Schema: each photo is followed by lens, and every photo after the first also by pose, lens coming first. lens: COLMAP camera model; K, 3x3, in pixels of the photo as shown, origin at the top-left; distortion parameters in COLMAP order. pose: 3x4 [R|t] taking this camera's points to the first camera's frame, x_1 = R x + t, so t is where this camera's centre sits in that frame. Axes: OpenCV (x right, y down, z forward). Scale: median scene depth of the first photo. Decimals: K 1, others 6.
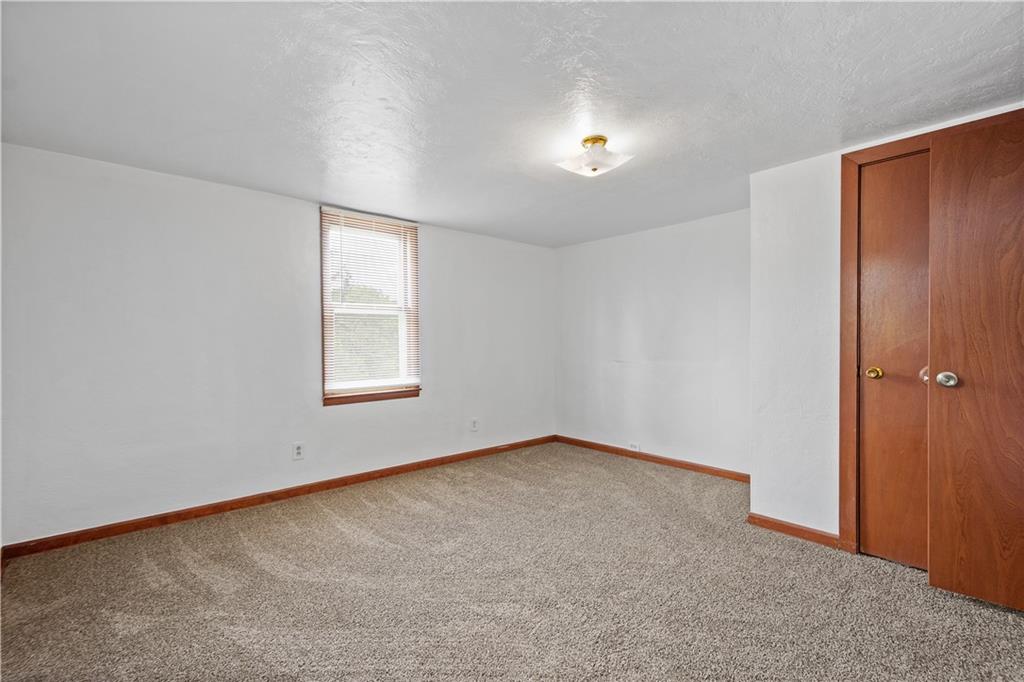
lens RADIAL K [[453.5, 0, 506.4], [0, 453.5, 343.6], [0, 0, 1]] dist [0.006201, -0.000131]
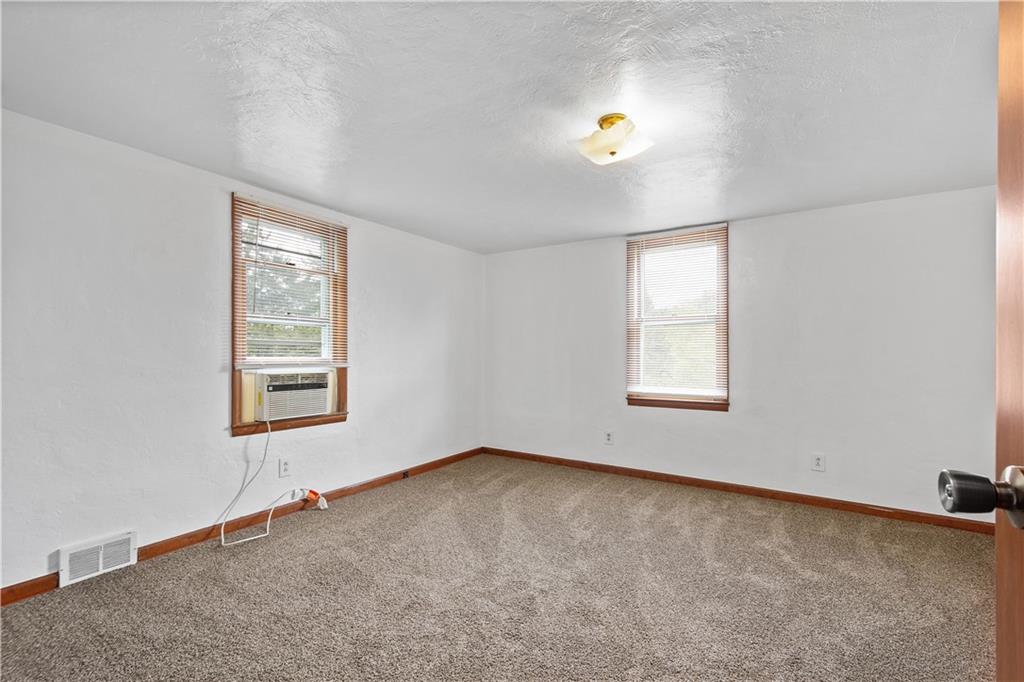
lens RADIAL K [[454.0, 0, 513.9], [0, 454.0, 353.4], [0, 0, 1]] dist [0.000407, -0.000100]
pose [[0.272067, 0.008913, -0.962237, 0.640839], [-0.012140, 0.999909, 0.005830, -0.000638], [0.962202, 0.010096, 0.272150, 0.379077]]
